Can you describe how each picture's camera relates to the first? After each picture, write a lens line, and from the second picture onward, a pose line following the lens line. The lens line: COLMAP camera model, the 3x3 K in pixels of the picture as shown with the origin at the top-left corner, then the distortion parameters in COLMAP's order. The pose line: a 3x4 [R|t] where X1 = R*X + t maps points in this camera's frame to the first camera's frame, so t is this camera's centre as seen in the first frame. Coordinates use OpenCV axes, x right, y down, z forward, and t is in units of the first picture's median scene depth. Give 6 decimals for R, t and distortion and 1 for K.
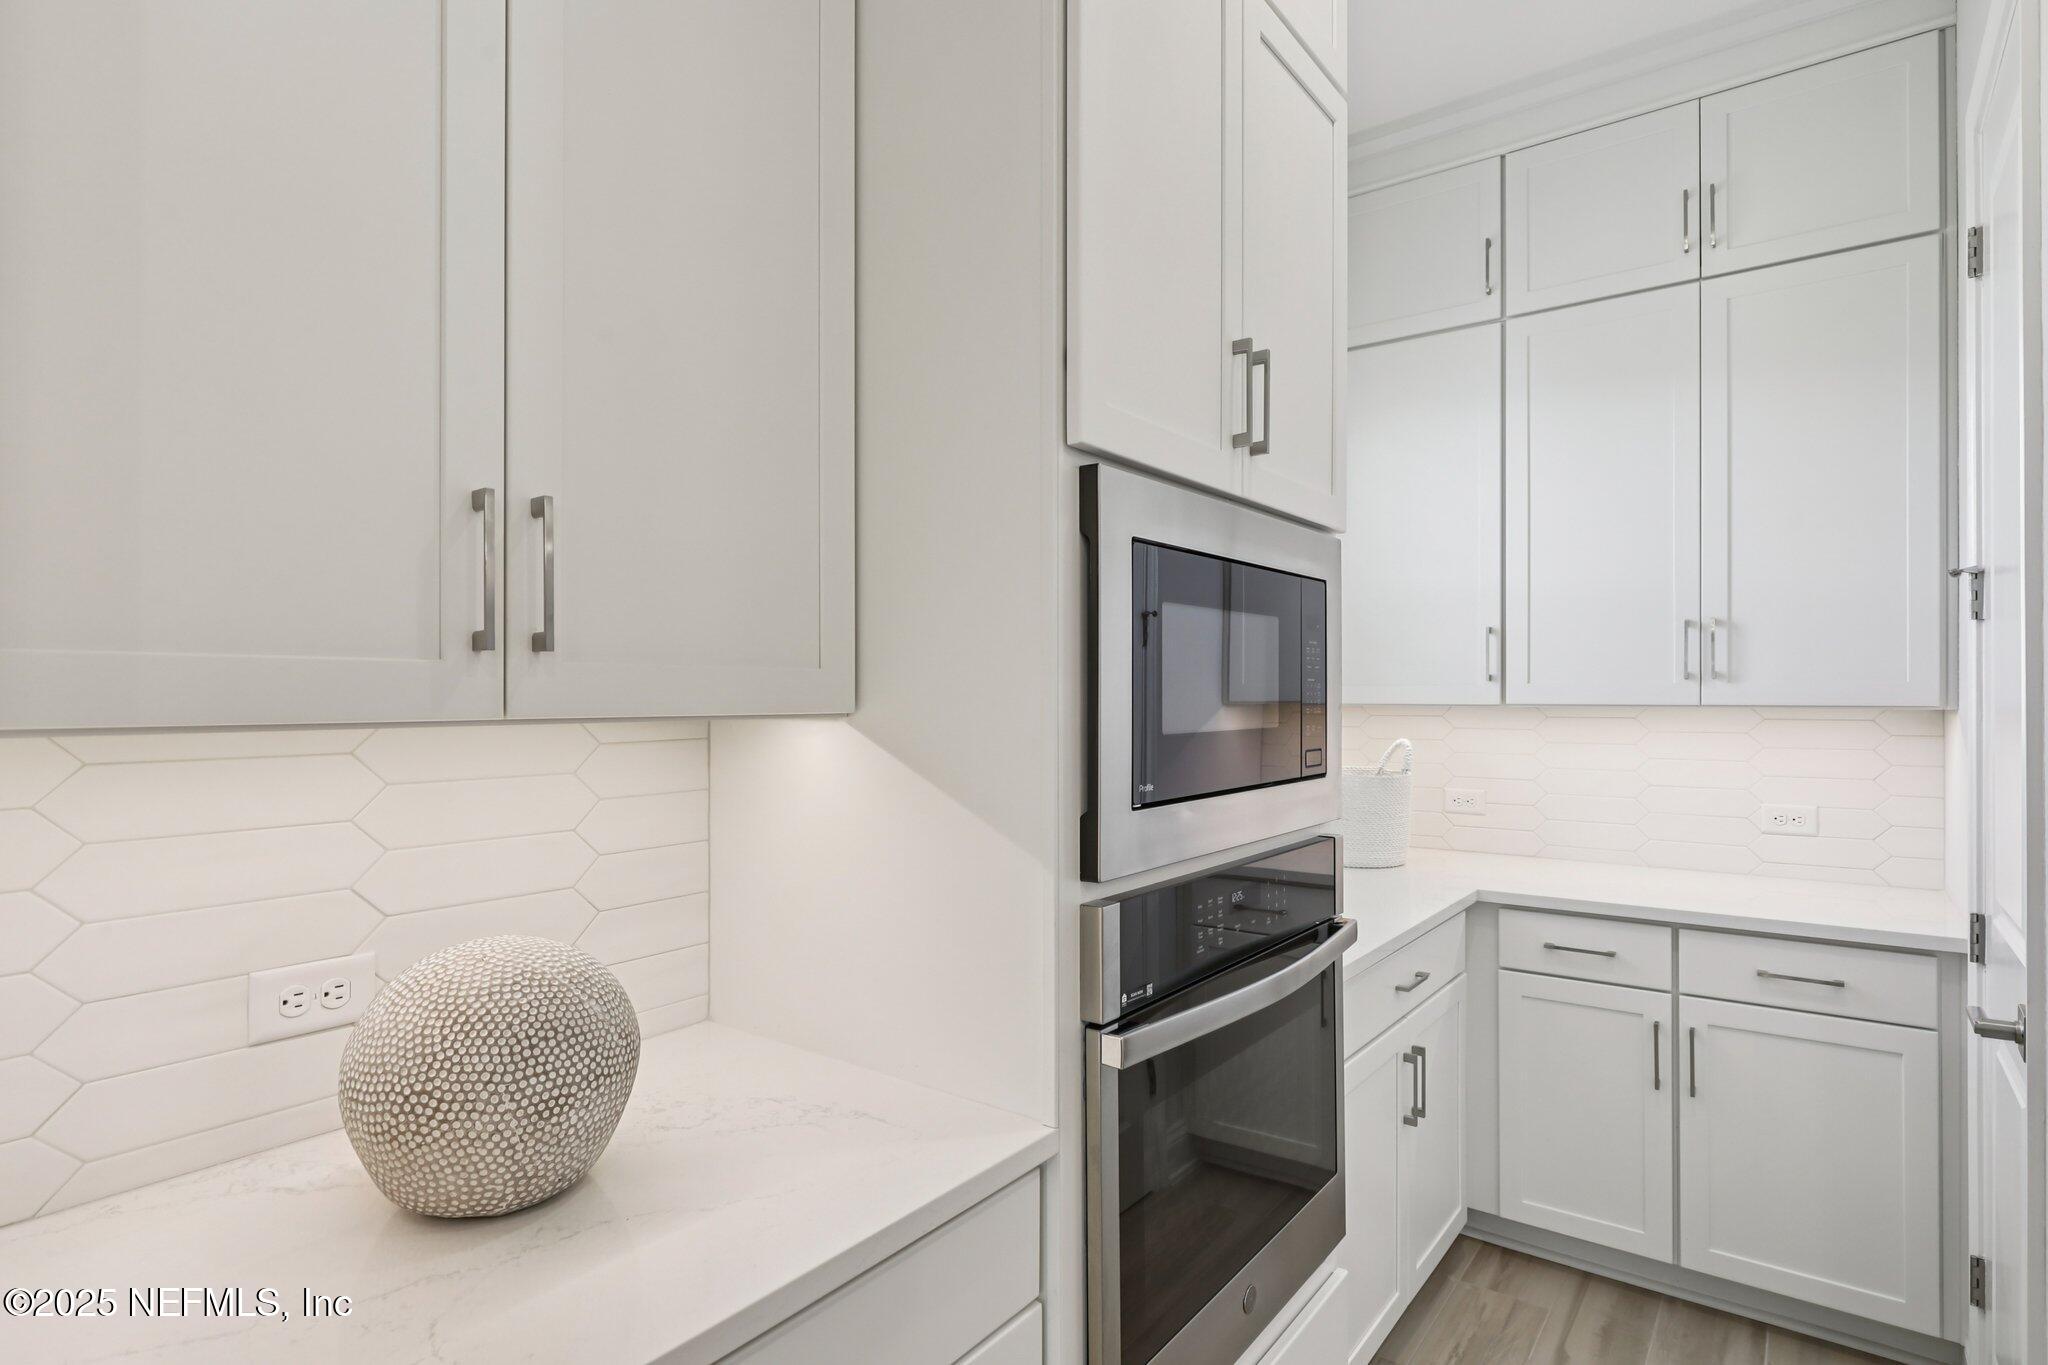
lens RADIAL K [[1076.0, 0, 1022.3], [0, 1076.0, 698.0], [0, 0, 1]] dist [0.001876, 0.001995]
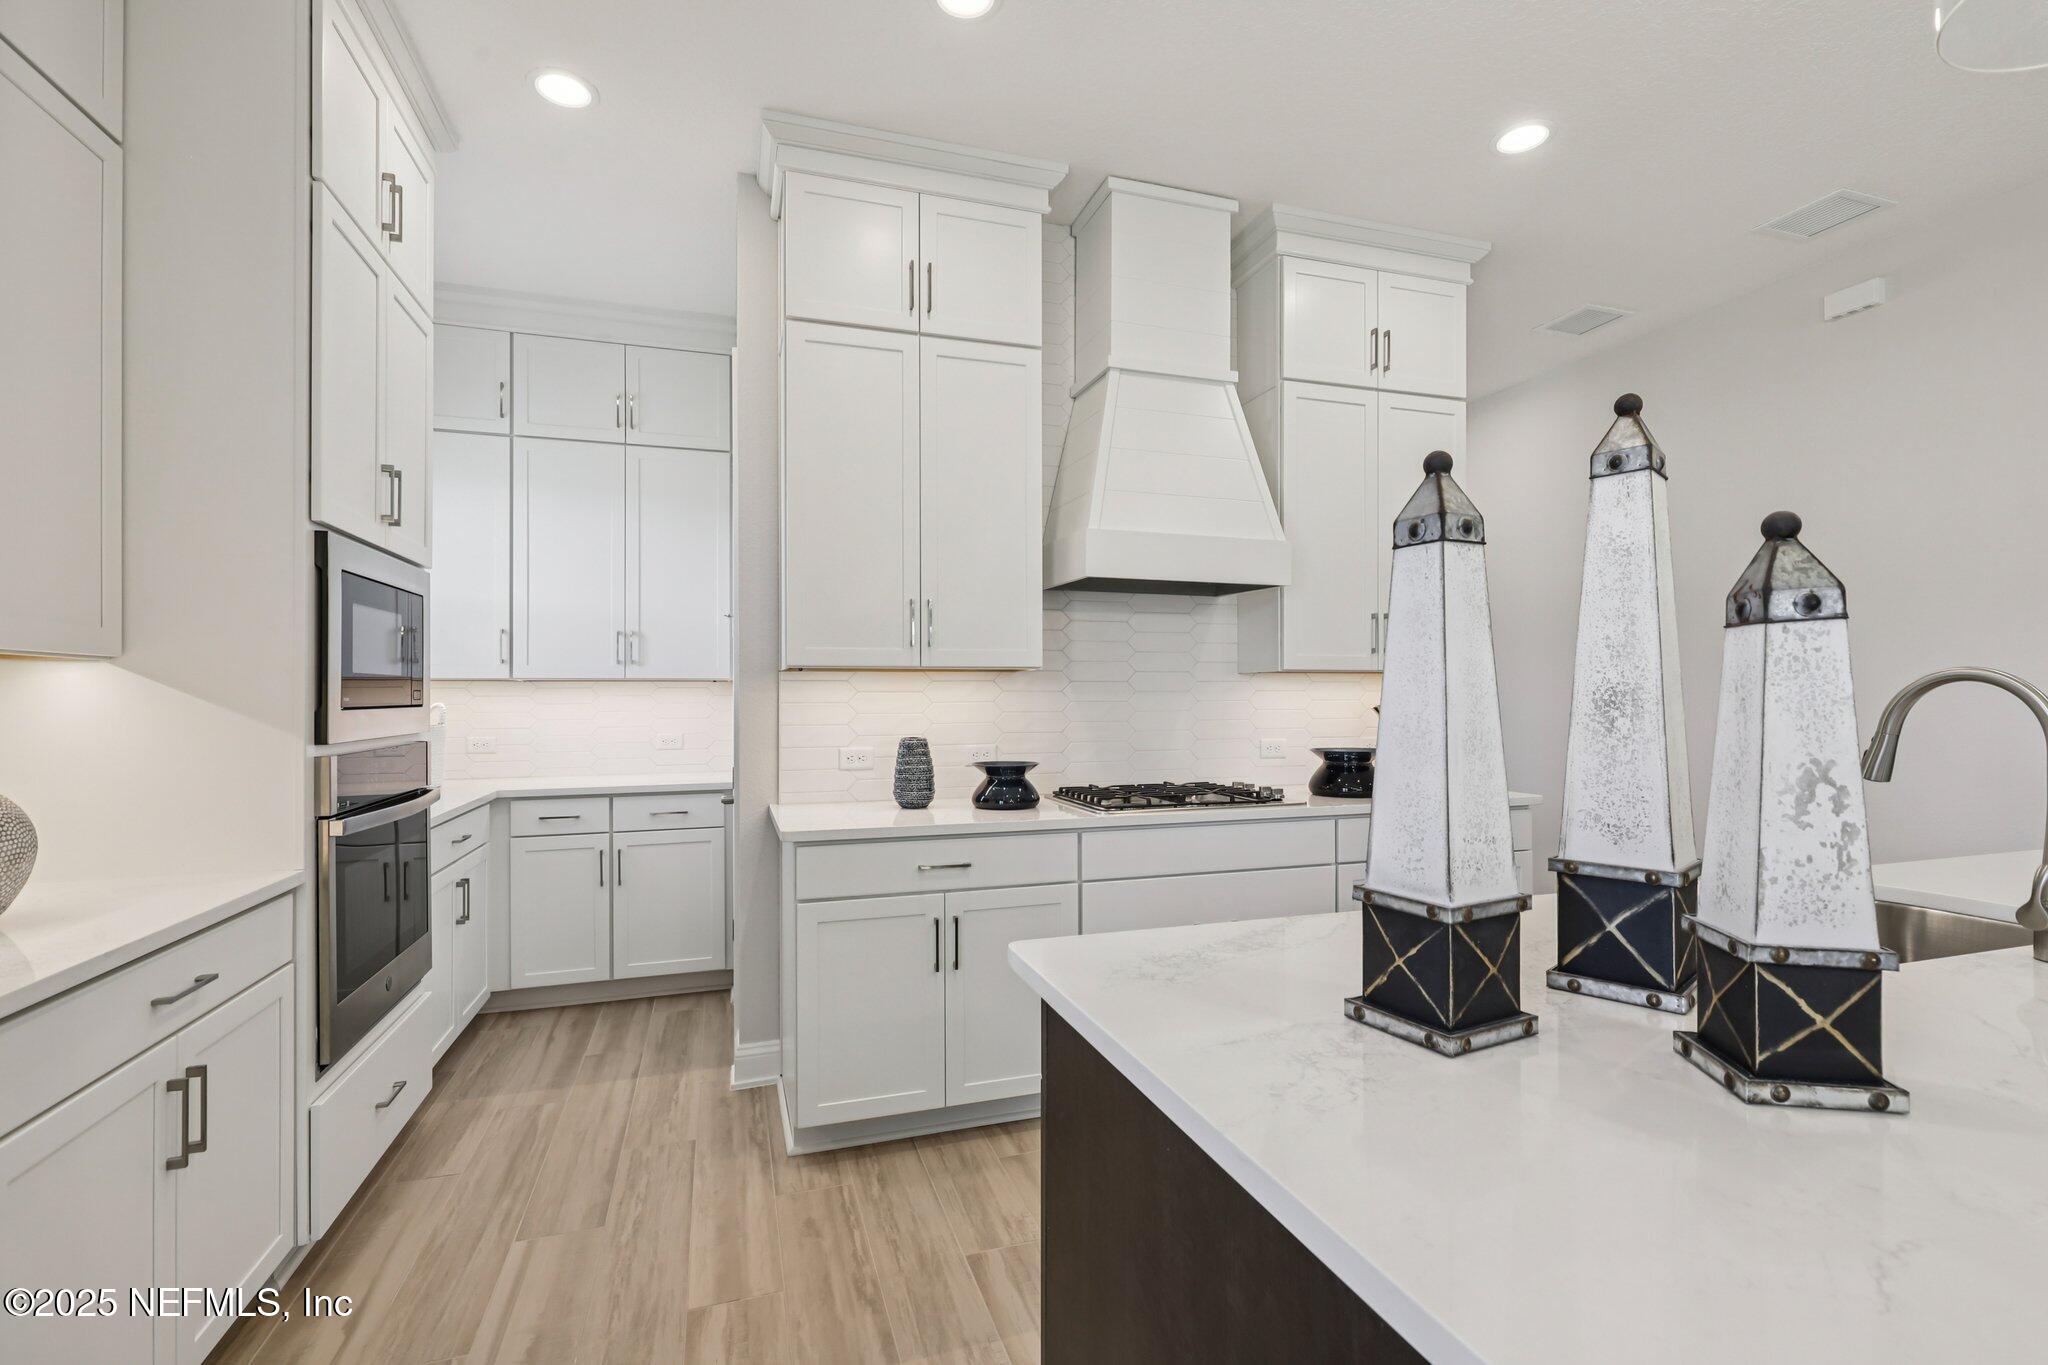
lens RADIAL K [[933.9, 0, 1028.3], [0, 933.9, 695.7], [0, 0, 1]] dist [-0.003932, -0.000559]
pose [[0.578430, 0.002286, 0.815729, -0.291523], [-0.000288, 0.999997, -0.002597, 0.043972], [-0.815732, 0.001267, 0.578428, -0.519884]]
